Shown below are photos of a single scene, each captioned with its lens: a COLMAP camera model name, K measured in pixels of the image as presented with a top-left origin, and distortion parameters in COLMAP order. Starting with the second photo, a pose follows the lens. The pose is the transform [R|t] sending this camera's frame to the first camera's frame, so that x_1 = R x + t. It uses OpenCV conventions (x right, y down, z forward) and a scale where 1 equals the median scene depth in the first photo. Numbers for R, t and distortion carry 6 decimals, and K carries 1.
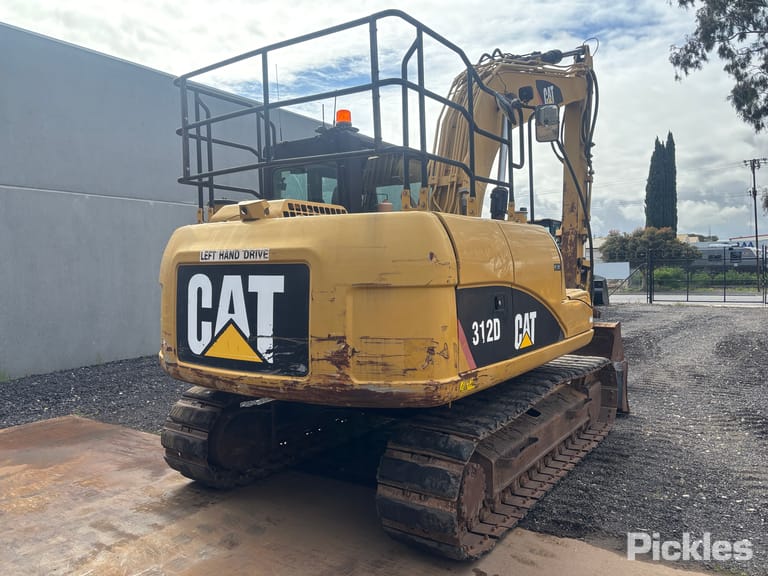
lens RADIAL K [[588.9, 0, 395.5], [0, 588.9, 288.0], [0, 0, 1]] dist [0.051753, -0.041079]
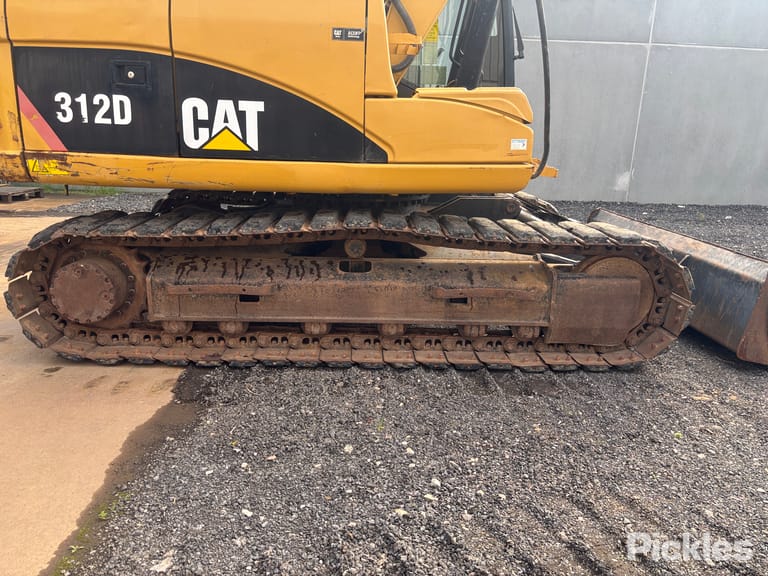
lens RADIAL K [[588.9, 0, 384.5], [0, 588.9, 290.5], [0, 0, 1]] dist [0.051753, -0.041079]
pose [[0.573290, 0.236763, -0.784399, 0.758493], [-0.066536, 0.967631, 0.243441, 0.062831], [0.816646, -0.087372, 0.570487, 0.595241]]
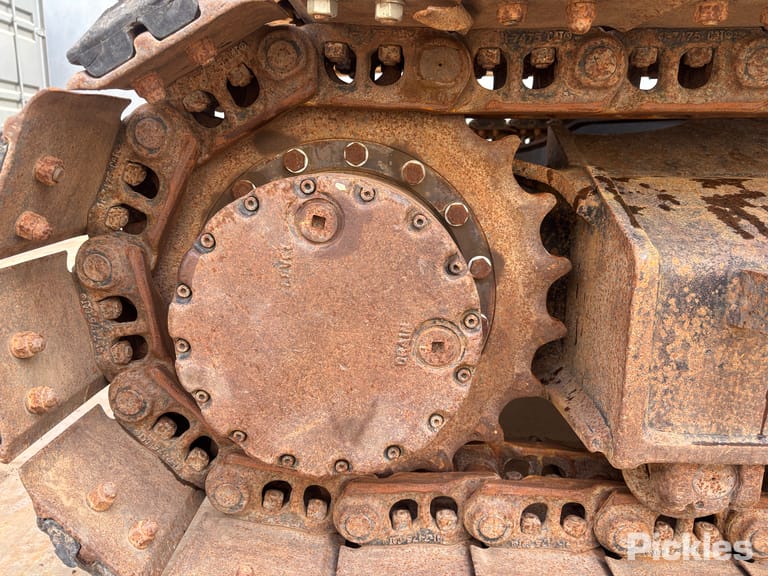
lens RADIAL K [[588.9, 0, 379.8], [0, 588.9, 290.3], [0, 0, 1]] dist [0.051753, -0.041079]
pose [[0.516212, 0.201424, -0.832438, 0.200811], [-0.049549, 0.977347, 0.205761, 0.202768], [0.855026, -0.064970, 0.514499, 0.638295]]
